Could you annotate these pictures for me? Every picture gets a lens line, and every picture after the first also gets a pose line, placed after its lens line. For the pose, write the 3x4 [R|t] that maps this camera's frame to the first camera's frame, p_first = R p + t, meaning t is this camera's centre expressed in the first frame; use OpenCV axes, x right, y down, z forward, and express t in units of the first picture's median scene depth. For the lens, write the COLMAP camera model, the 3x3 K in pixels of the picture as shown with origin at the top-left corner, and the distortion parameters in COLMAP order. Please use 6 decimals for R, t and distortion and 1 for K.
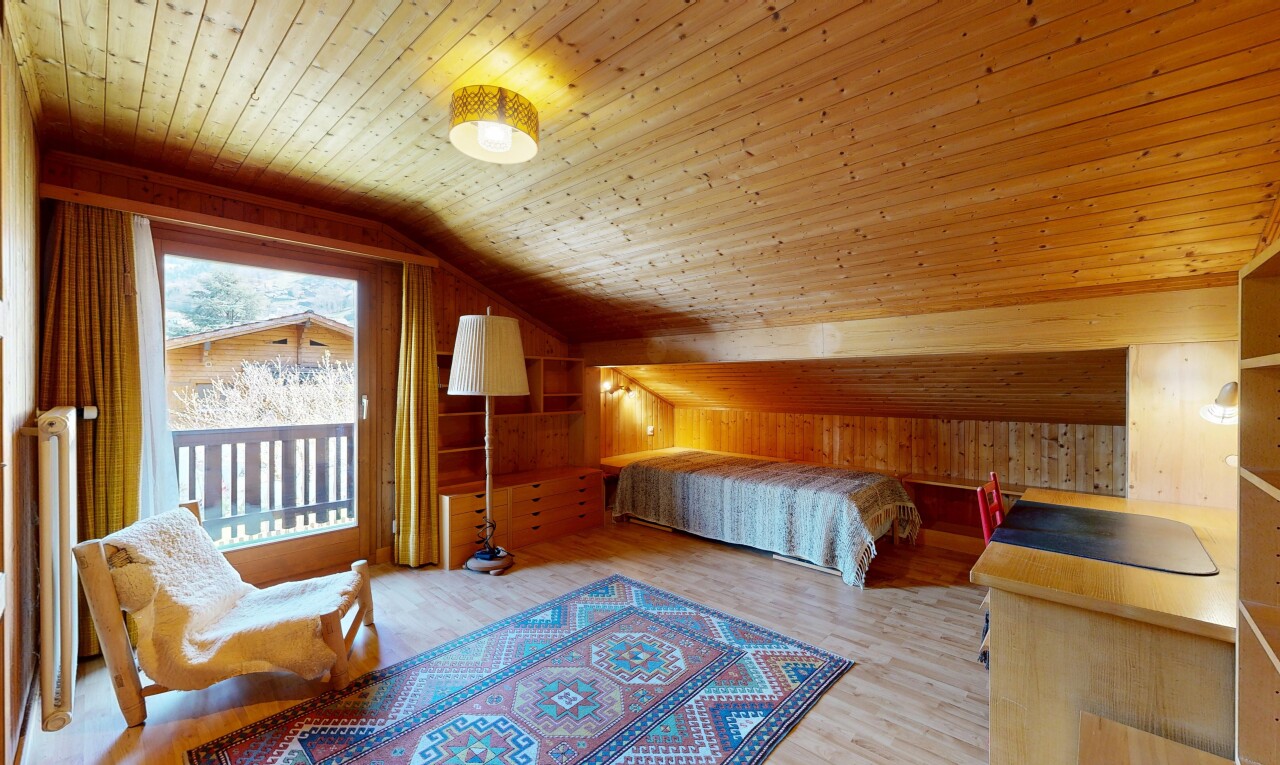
lens RADIAL K [[498.0, 0, 638.9], [0, 498.0, 387.0], [0, 0, 1]] dist [-0.001171, -0.000008]
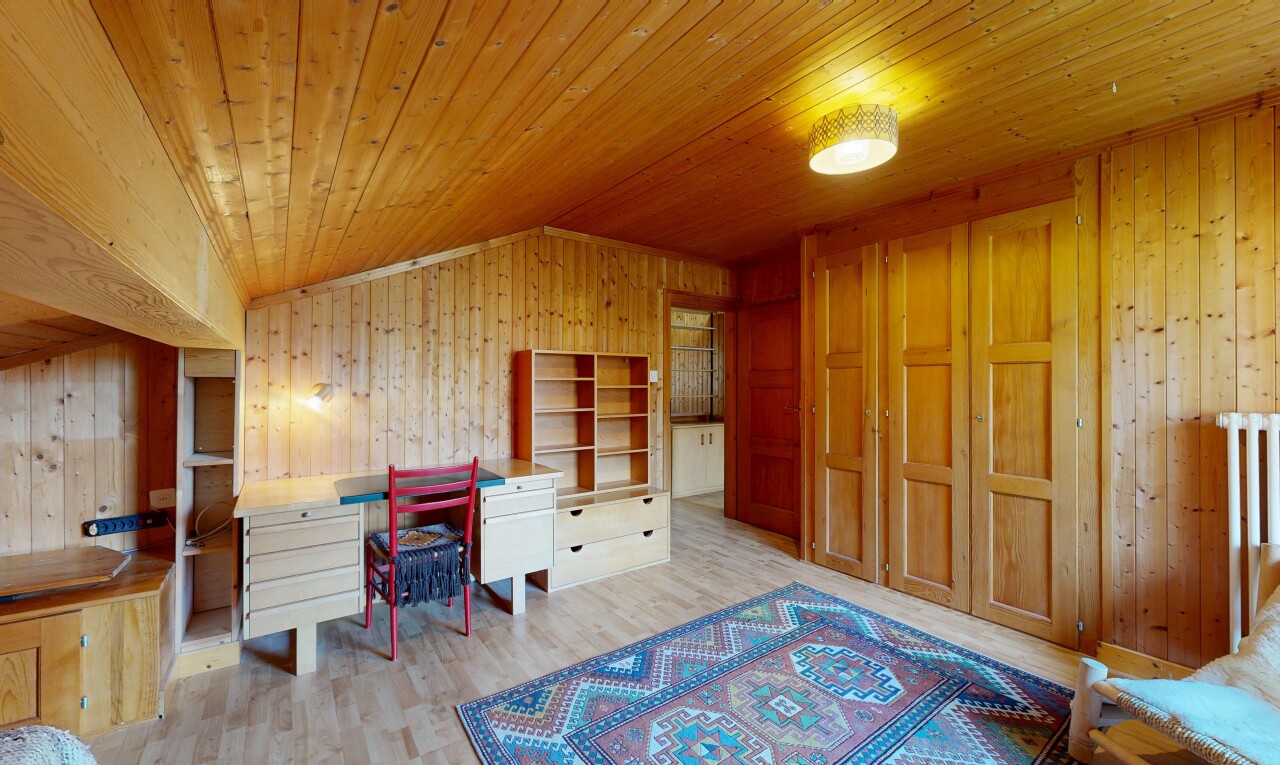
lens RADIAL K [[498.0, 0, 643.2], [0, 498.0, 381.7], [0, 0, 1]] dist [-0.001171, -0.000008]
pose [[-0.980483, 0.000916, 0.196601, -0.061947], [0.001034, 0.999999, 0.000499, -0.013026], [-0.196600, 0.000692, -0.980483, 2.008931]]
